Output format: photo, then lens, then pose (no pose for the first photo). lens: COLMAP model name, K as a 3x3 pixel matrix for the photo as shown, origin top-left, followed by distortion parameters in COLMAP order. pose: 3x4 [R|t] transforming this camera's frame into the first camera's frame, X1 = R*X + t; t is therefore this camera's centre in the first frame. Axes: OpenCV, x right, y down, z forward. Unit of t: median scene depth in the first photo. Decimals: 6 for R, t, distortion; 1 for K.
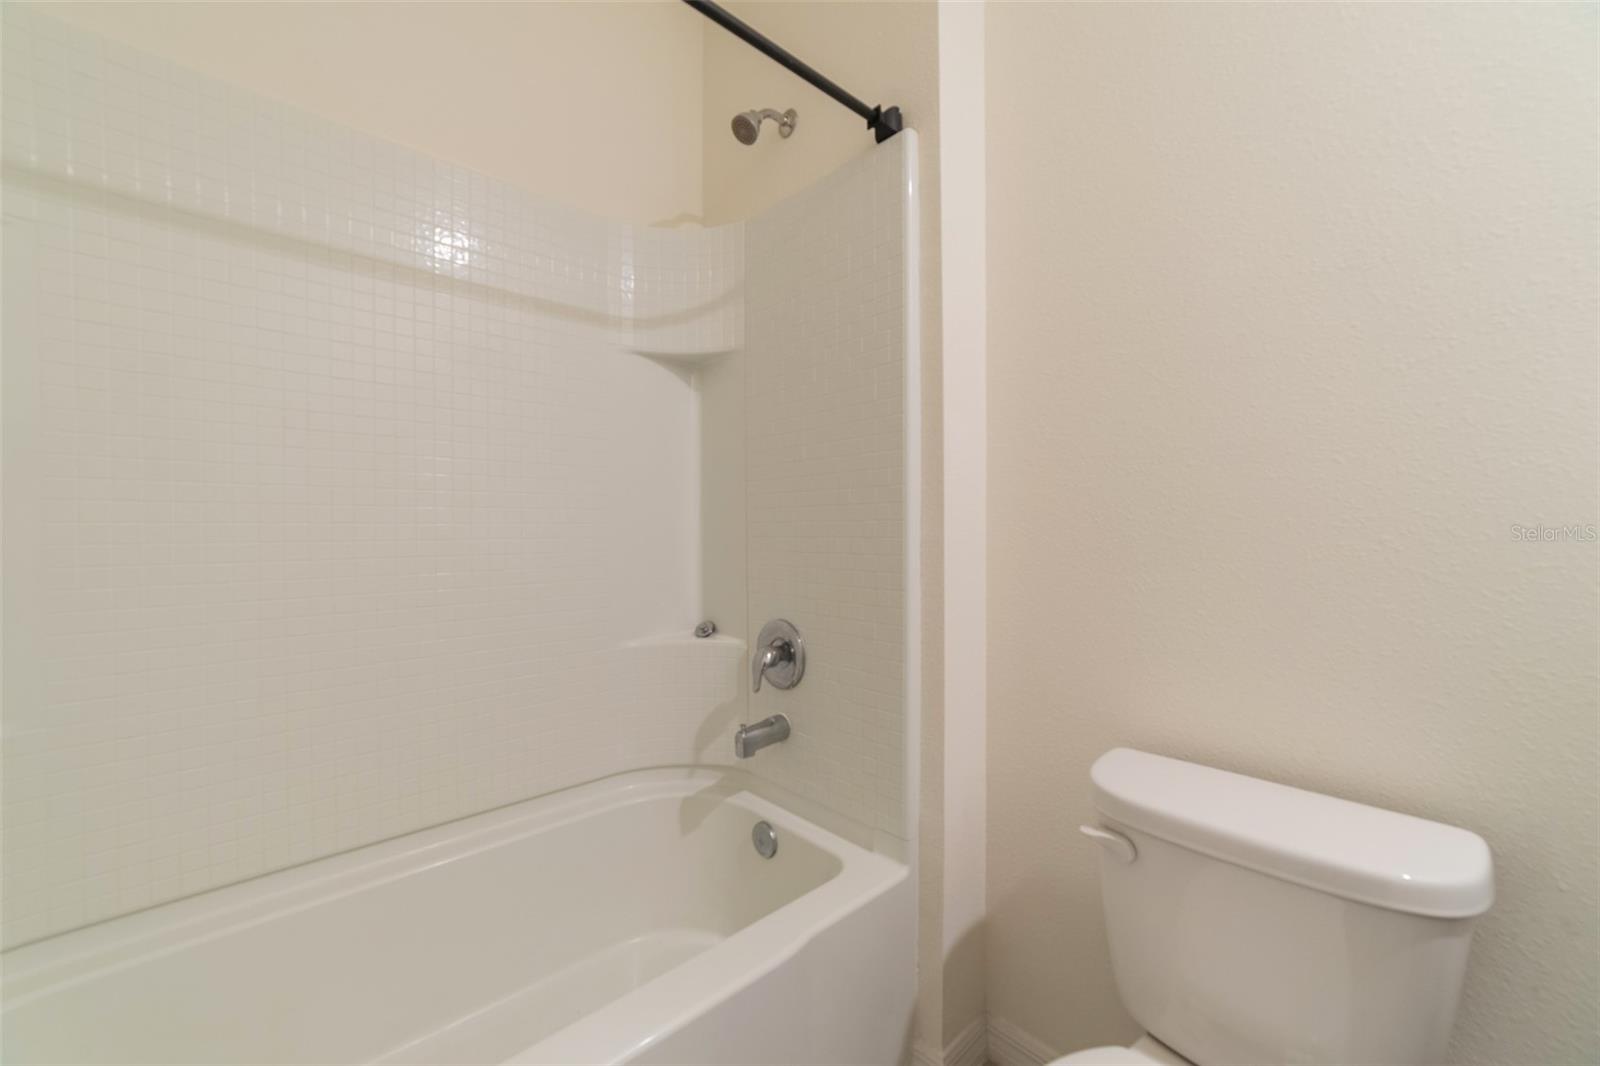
lens RADIAL K [[627.6, 0, 817.7], [0, 627.6, 537.1], [0, 0, 1]] dist [-0.026082, 0.009967]
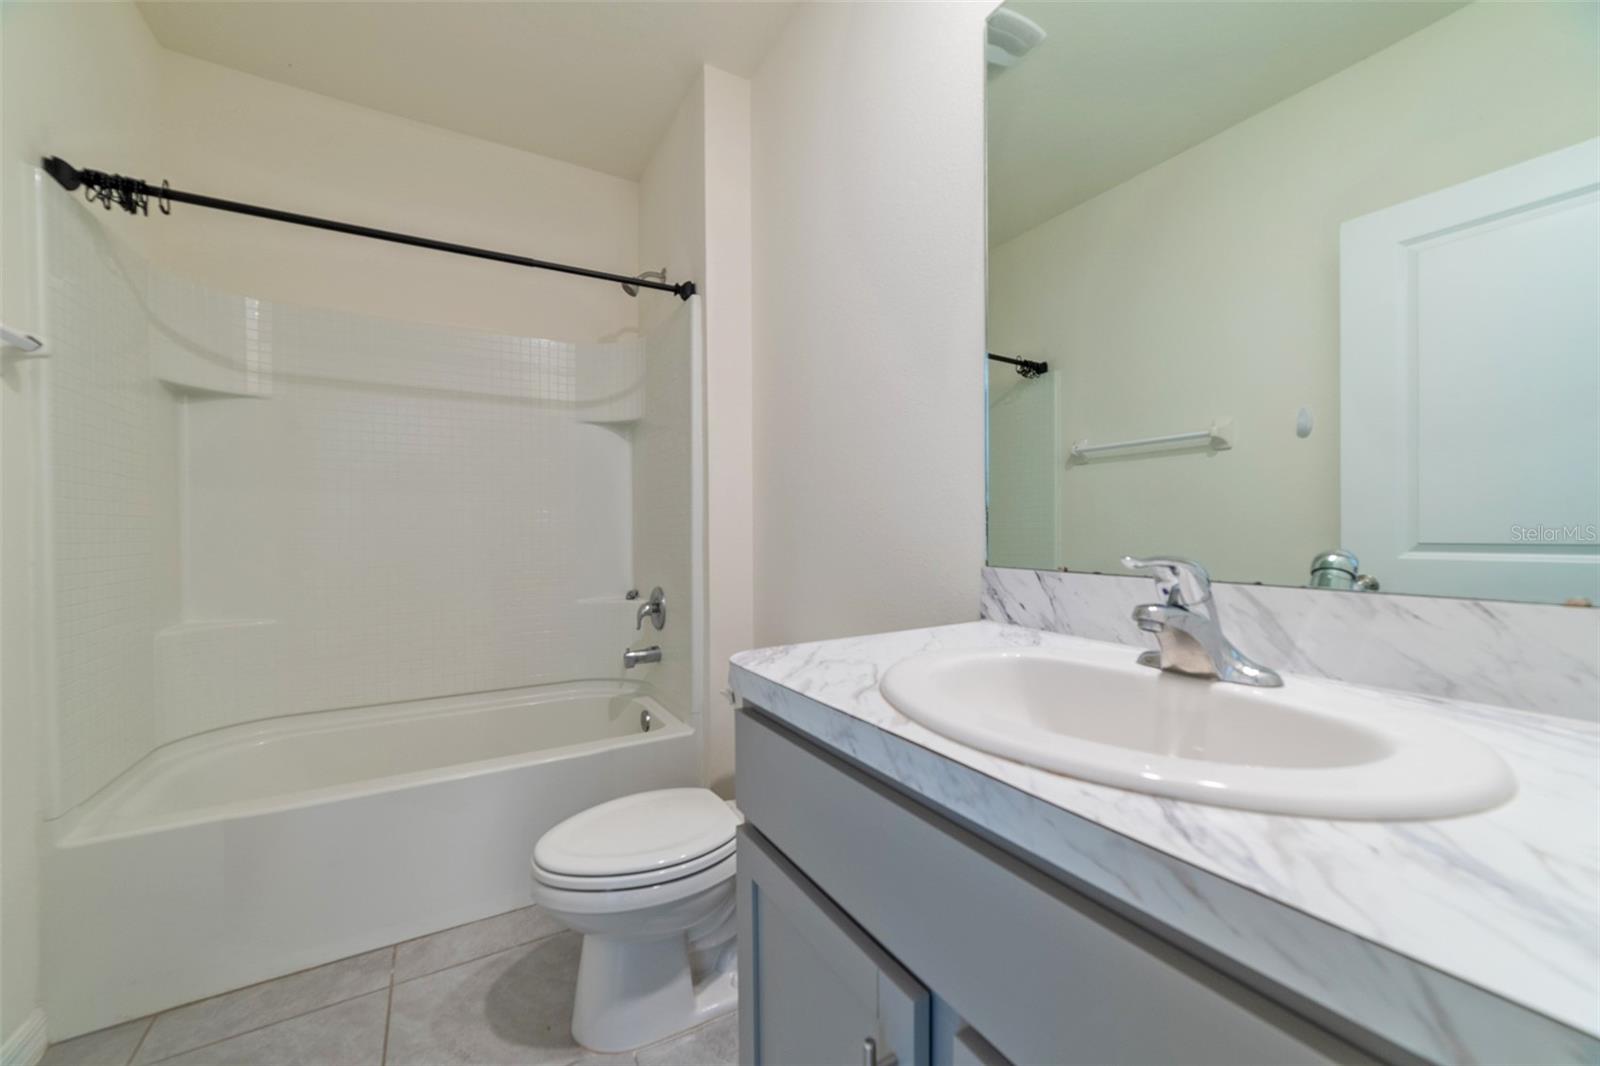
lens RADIAL K [[627.6, 0, 817.7], [0, 627.6, 537.1], [0, 0, 1]] dist [-0.026082, 0.009967]
pose [[0.974684, 0.001906, -0.223577, 0.678531], [-0.001544, 0.999997, 0.001791, -0.000760], [0.223580, -0.001401, 0.974685, -0.461806]]
